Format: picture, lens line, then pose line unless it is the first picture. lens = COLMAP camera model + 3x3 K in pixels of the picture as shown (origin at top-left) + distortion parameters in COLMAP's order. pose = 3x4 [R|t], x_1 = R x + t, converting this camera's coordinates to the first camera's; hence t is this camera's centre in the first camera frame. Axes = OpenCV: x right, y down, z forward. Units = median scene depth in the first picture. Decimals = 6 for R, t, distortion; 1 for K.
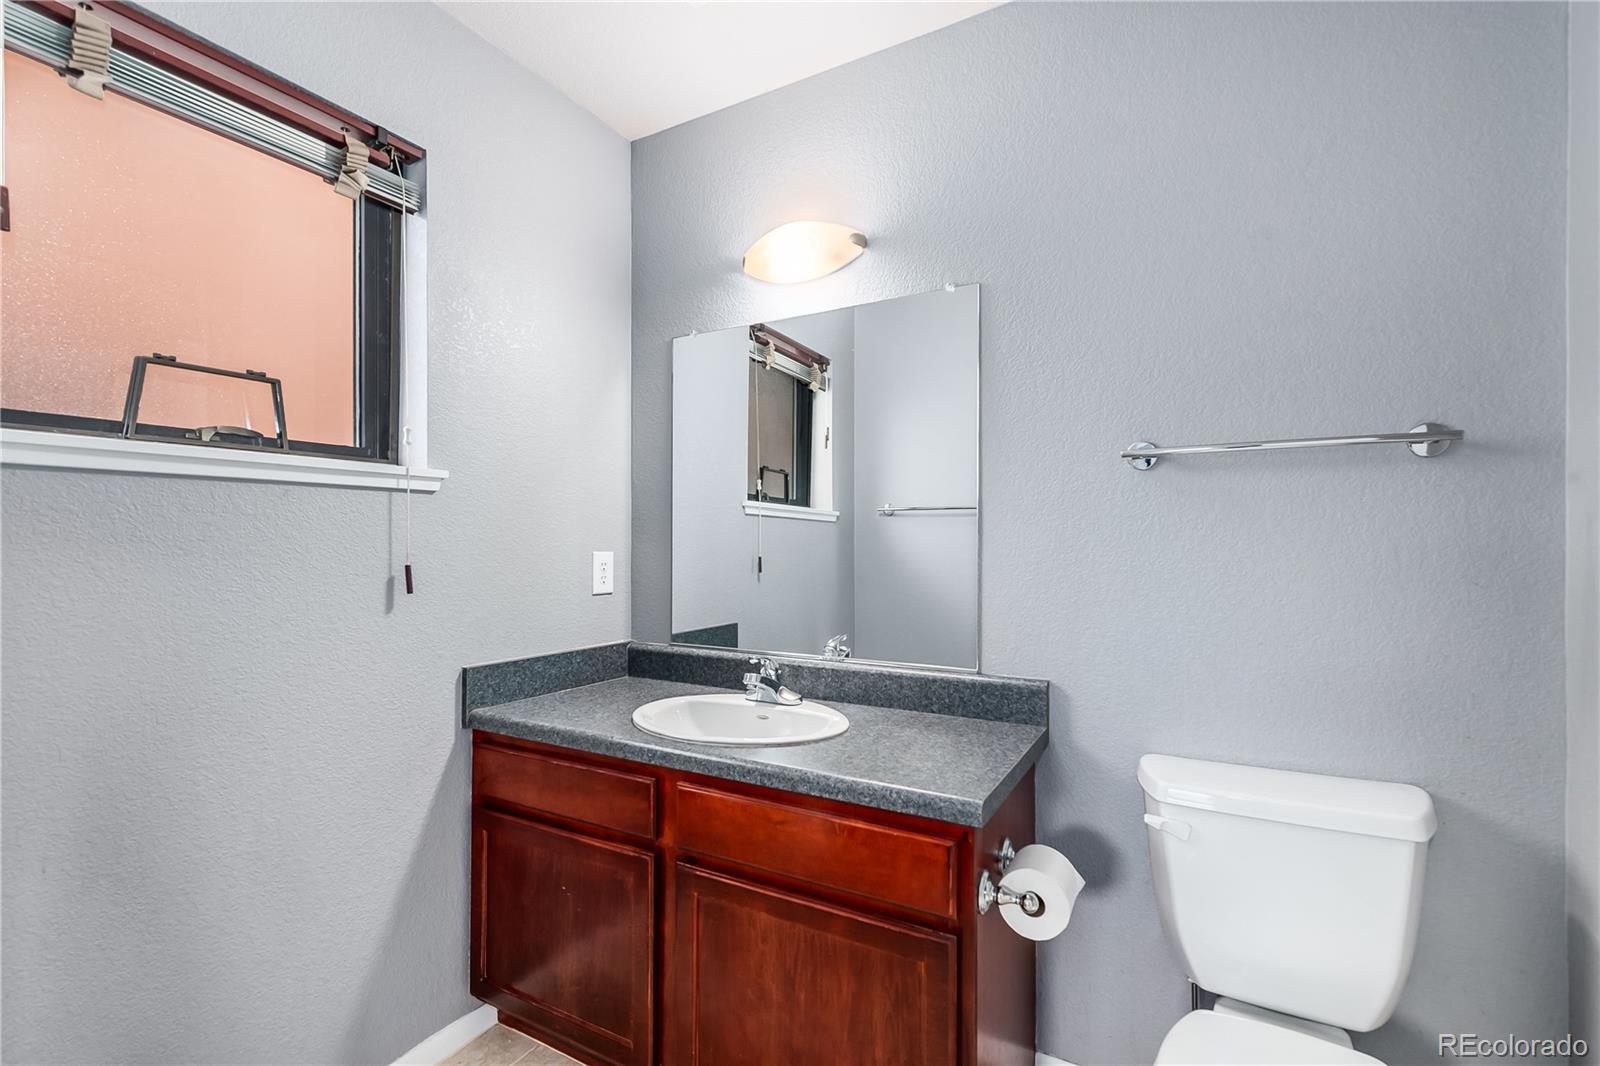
lens RADIAL K [[710.4, 0, 794.3], [0, 710.4, 537.4], [0, 0, 1]] dist [0.002497, -0.000300]
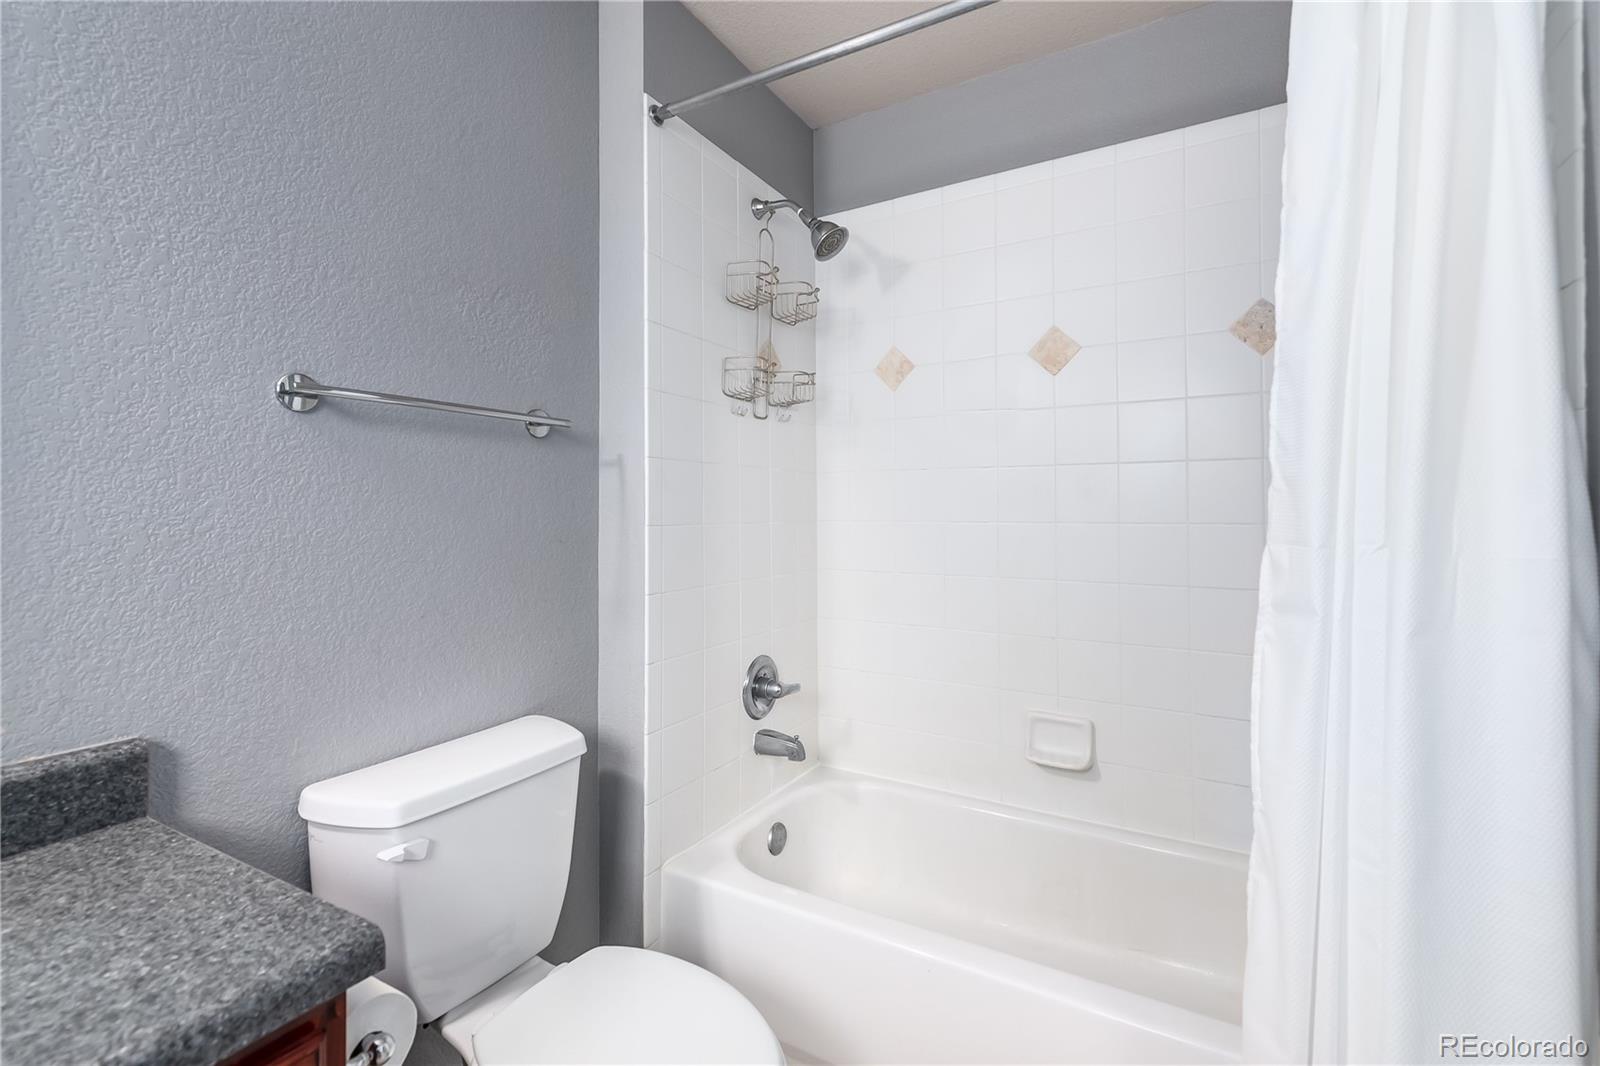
lens RADIAL K [[712.1, 0, 800.9], [0, 712.1, 499.9], [0, 0, 1]] dist [0.001919, 0.000205]
pose [[-0.012216, 0.017614, 0.999770, -0.279887], [-0.004534, 0.999834, -0.017671, 0.010128], [-0.999915, -0.004749, -0.012134, 0.498195]]
